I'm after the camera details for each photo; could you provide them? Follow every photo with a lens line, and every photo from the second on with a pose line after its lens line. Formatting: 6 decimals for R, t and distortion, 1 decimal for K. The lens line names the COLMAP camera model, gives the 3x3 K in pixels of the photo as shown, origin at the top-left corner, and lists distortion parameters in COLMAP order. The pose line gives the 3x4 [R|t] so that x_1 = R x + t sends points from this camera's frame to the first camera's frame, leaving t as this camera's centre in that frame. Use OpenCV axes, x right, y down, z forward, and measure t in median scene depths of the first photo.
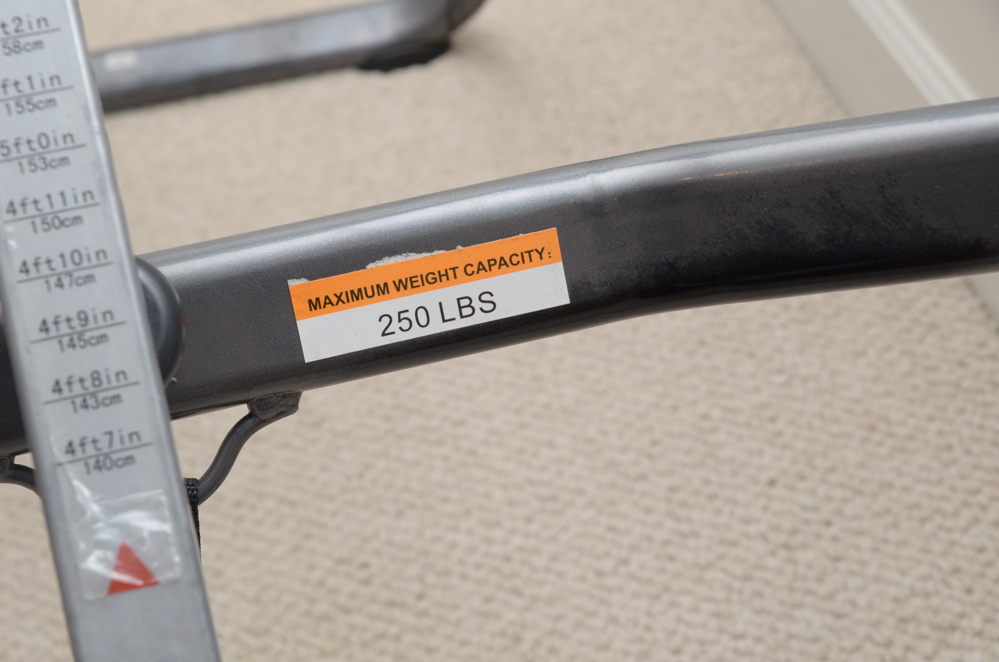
lens RADIAL K [[1926.6, 0, 470.3], [0, 1926.6, 349.1], [0, 0, 1]] dist [0.138796, 0.000000]
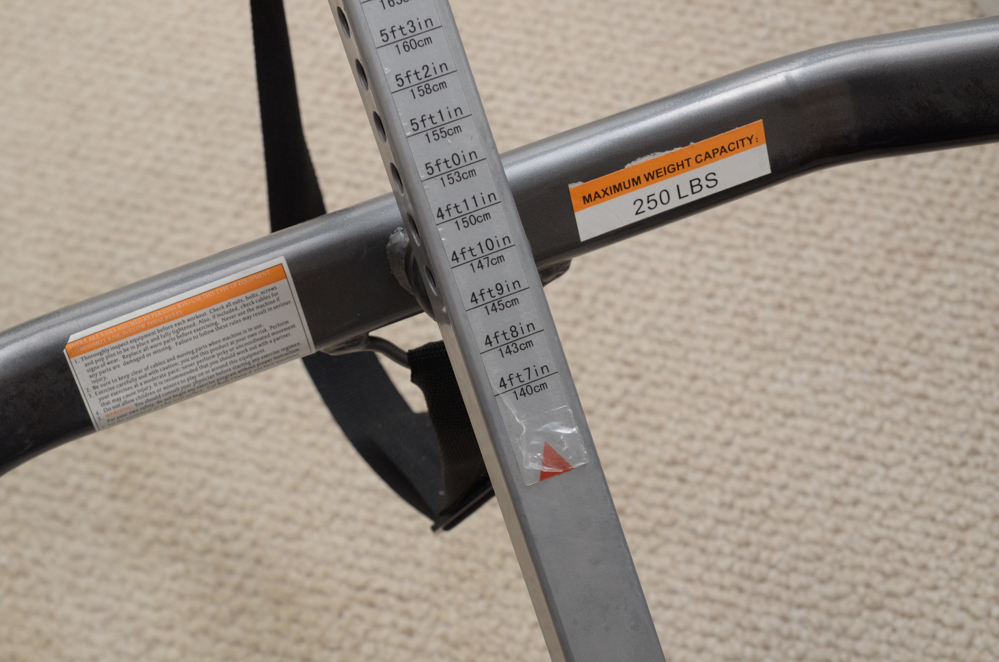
lens RADIAL K [[1926.6, 0, 481.3], [0, 1926.6, 344.8], [0, 0, 1]] dist [0.138796, 0.000000]
pose [[0.990154, -0.098438, 0.099523, -0.149470], [0.066933, 0.957366, 0.281017, -0.154203], [-0.122943, -0.271589, 0.954529, -0.136161]]
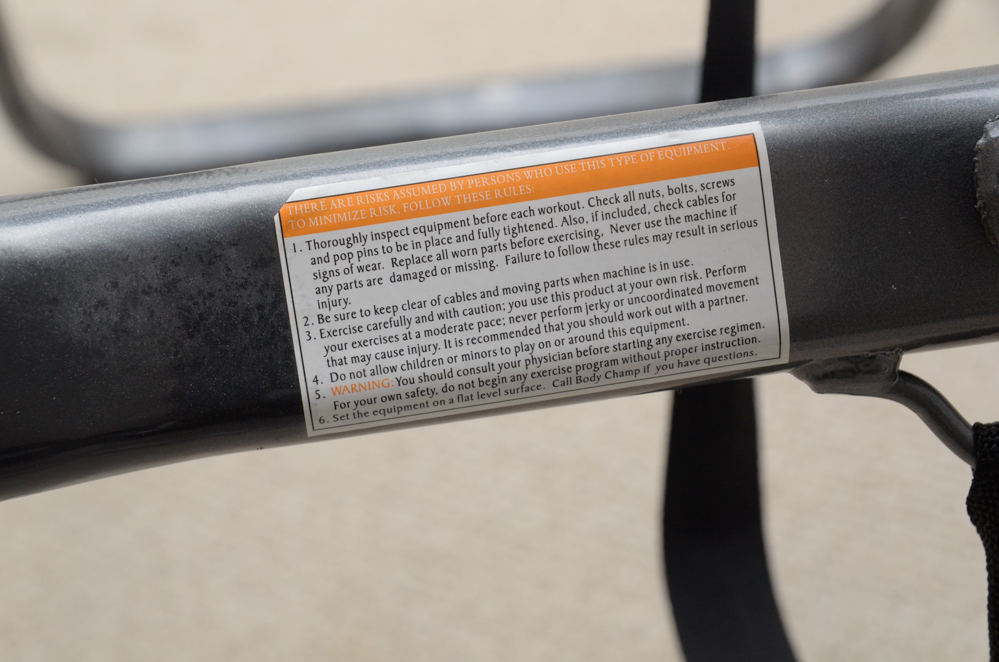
lens RADIAL K [[1926.6, 0, 496.7], [0, 1926.6, 330.7], [0, 0, 1]] dist [0.138796, 0.000000]
pose [[0.995915, 0.065840, -0.061801, -0.168193], [-0.070920, 0.993941, -0.083970, 0.055943], [0.055898, 0.088010, 0.994550, 0.192434]]
